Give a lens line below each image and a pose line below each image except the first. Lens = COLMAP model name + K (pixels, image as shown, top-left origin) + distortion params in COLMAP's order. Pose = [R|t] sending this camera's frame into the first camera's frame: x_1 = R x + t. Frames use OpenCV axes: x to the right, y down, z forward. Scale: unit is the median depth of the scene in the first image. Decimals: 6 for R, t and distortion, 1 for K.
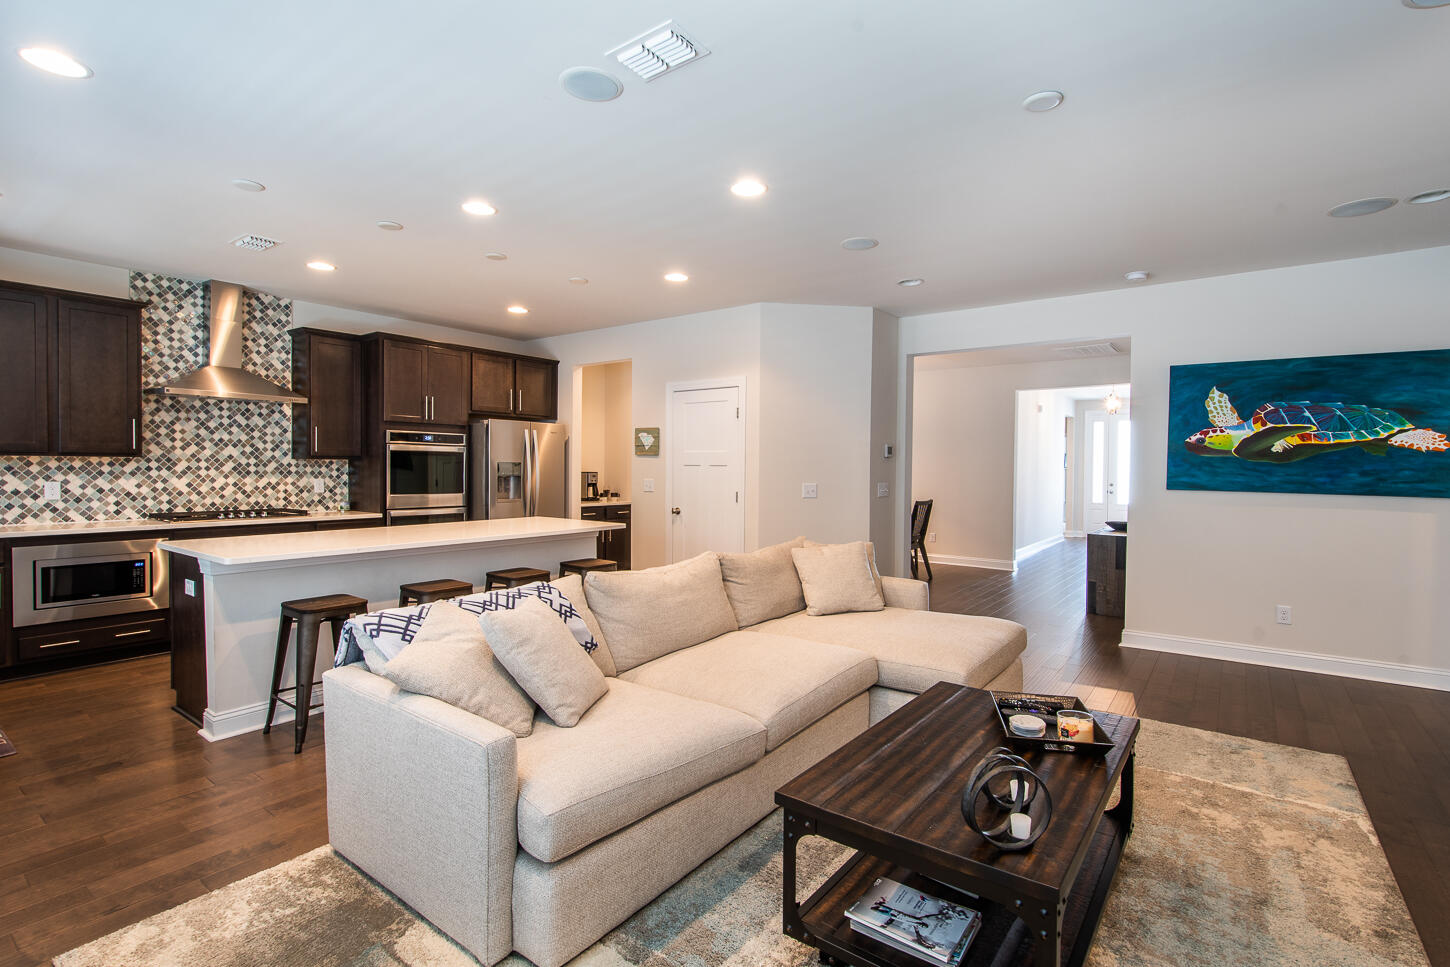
lens RADIAL K [[684.4, 0, 732.5], [0, 684.4, 478.3], [0, 0, 1]] dist [0.008108, -0.000398]
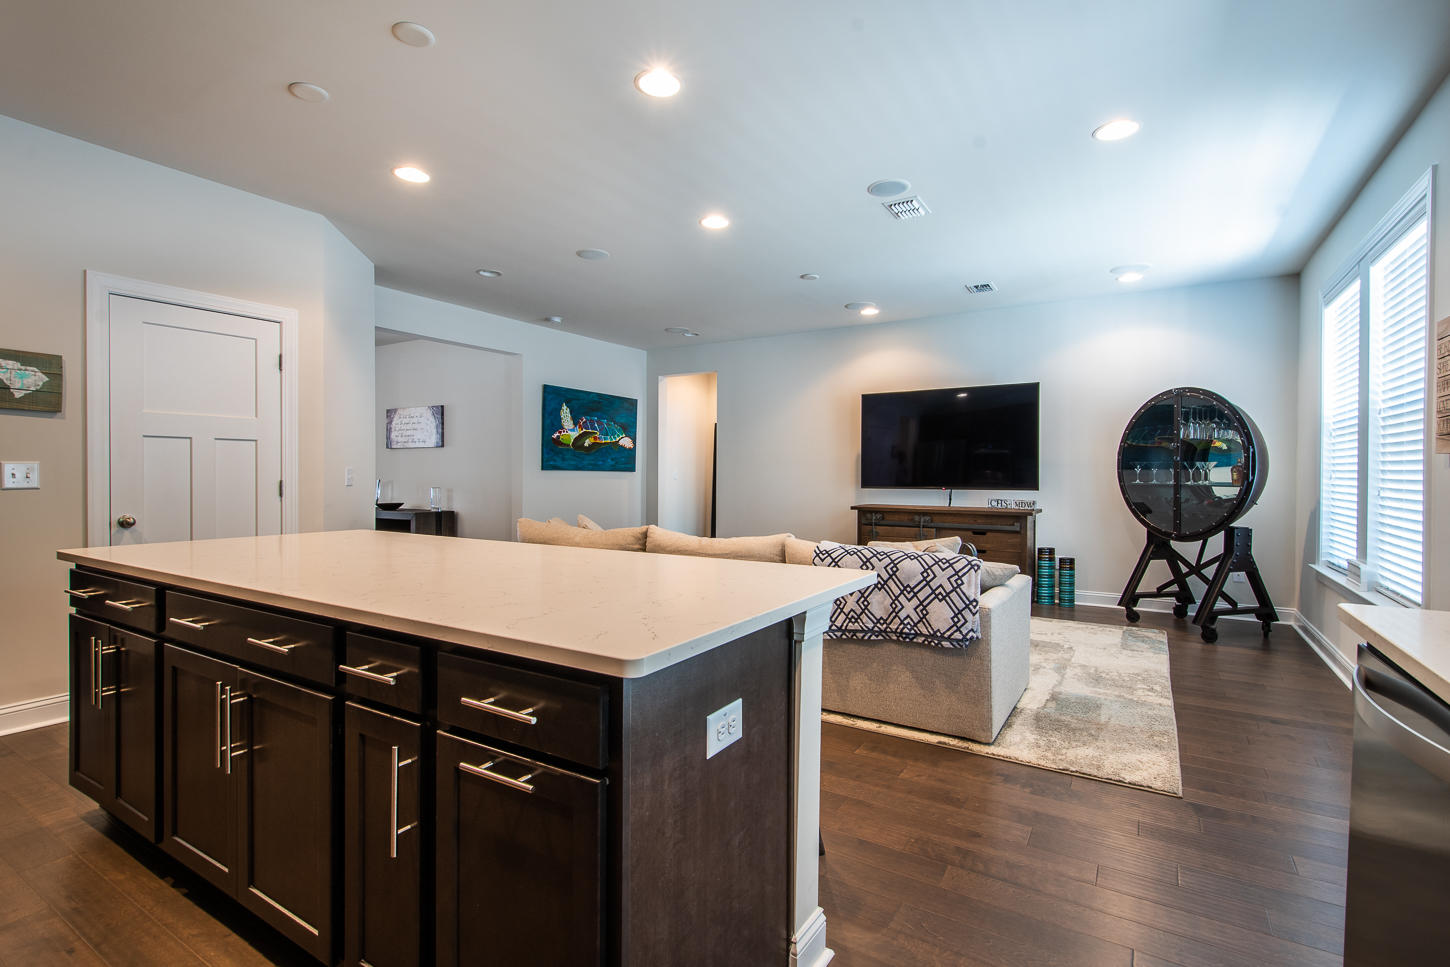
lens RADIAL K [[684.4, 0, 731.1], [0, 684.4, 479.2], [0, 0, 1]] dist [0.008108, -0.000398]
pose [[-0.103478, -0.019465, 0.994441, -0.883371], [0.009390, 0.999745, 0.020546, 0.010708], [-0.994587, 0.011463, -0.103269, 0.798778]]
